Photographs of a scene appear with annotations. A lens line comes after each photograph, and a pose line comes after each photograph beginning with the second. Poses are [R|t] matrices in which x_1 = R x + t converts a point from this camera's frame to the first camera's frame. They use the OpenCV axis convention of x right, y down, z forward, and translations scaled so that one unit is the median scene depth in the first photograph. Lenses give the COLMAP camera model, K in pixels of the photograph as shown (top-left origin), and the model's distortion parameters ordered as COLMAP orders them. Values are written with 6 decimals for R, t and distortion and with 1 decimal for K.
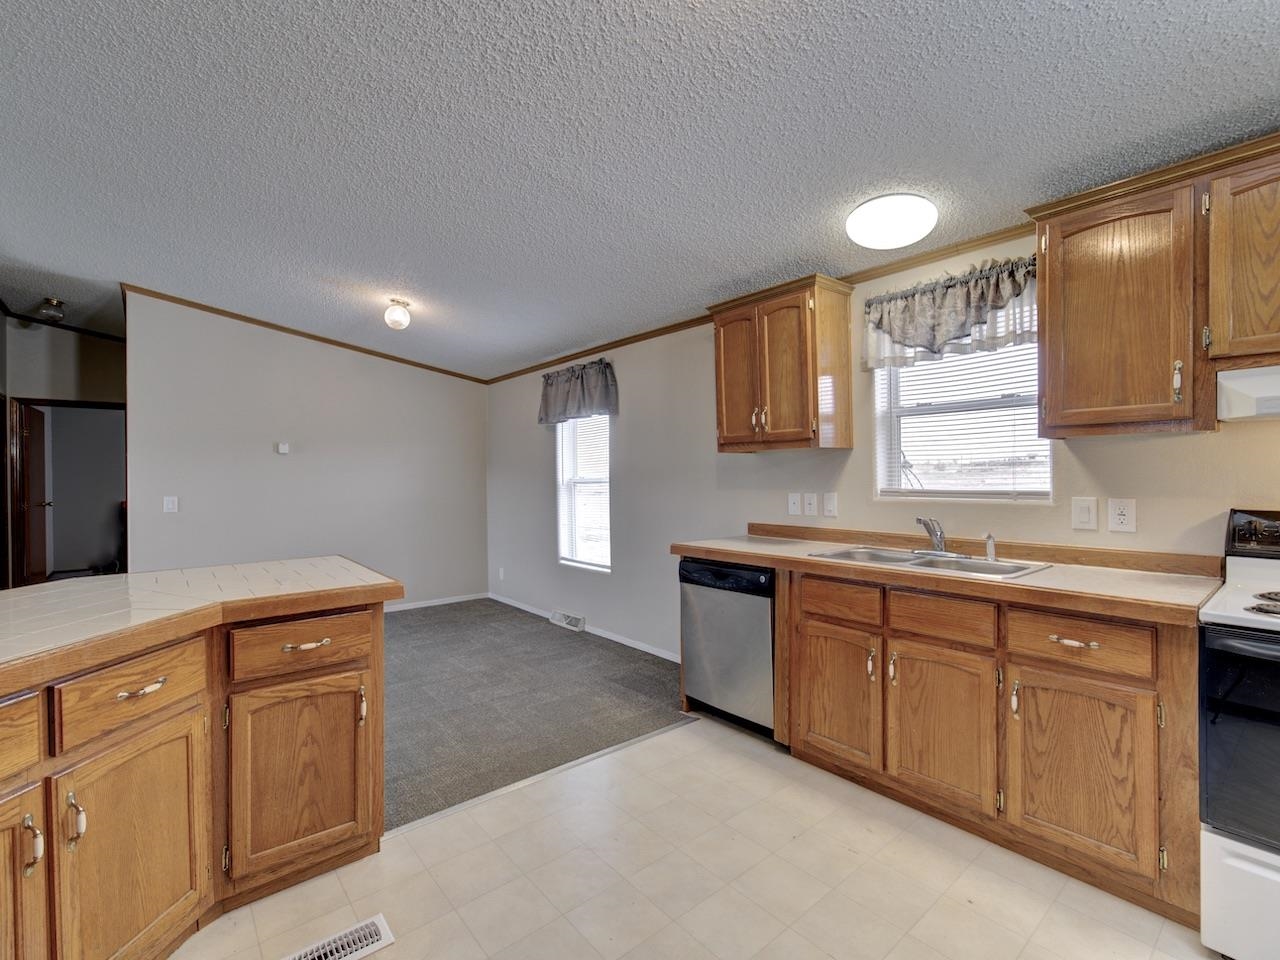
lens RADIAL K [[511.6, 0, 642.1], [0, 511.6, 479.5], [0, 0, 1]] dist [0.000220, 0.000100]
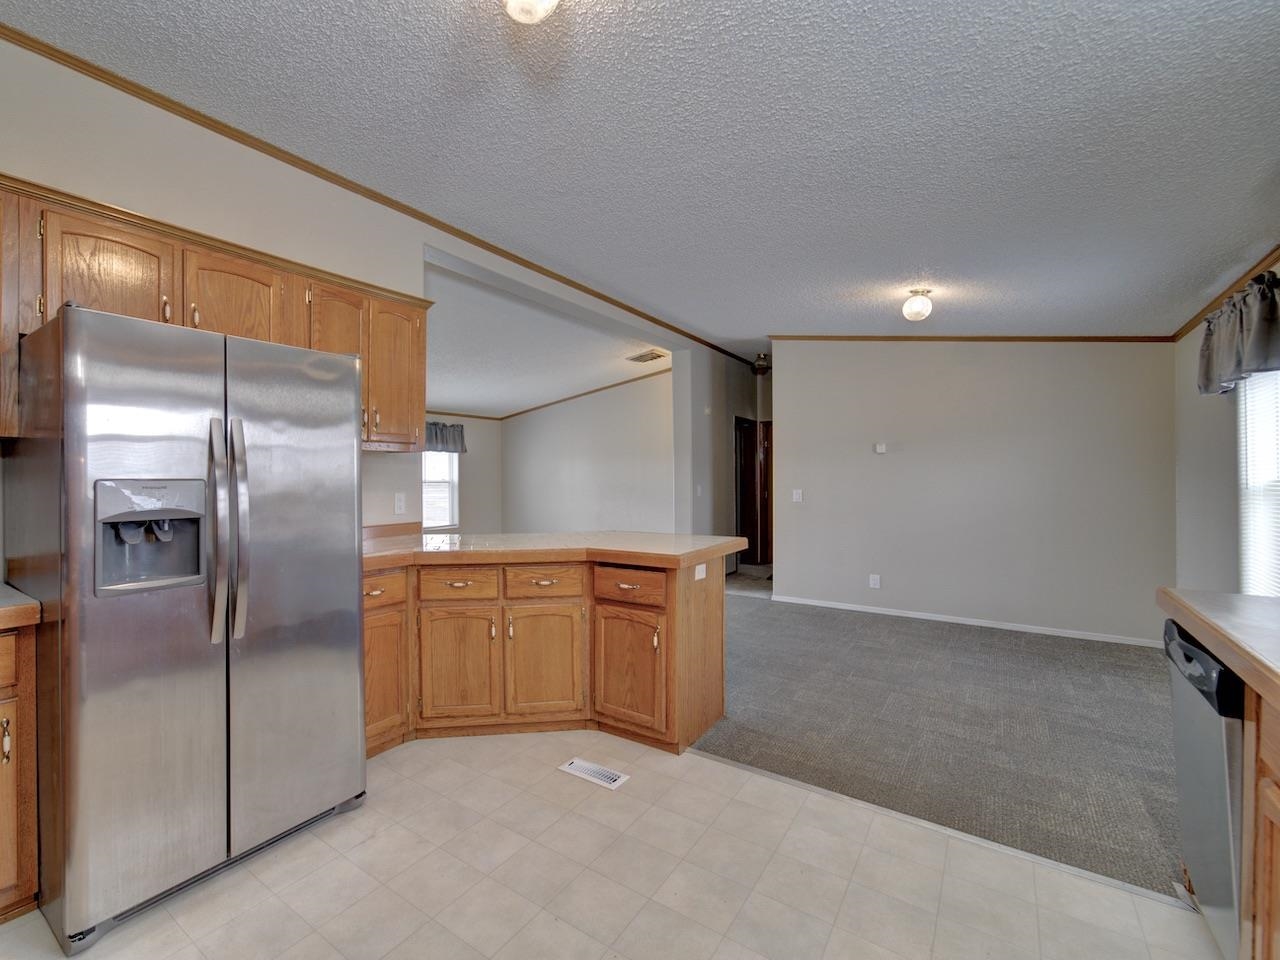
lens RADIAL K [[554.1, 0, 641.7], [0, 554.1, 480.8], [0, 0, 1]] dist [-0.003627, -0.000473]
pose [[0.361602, 0.013339, -0.932237, 0.891954], [-0.005864, 0.999910, 0.012033, -0.013818], [0.932314, 0.001115, 0.361648, 0.425358]]
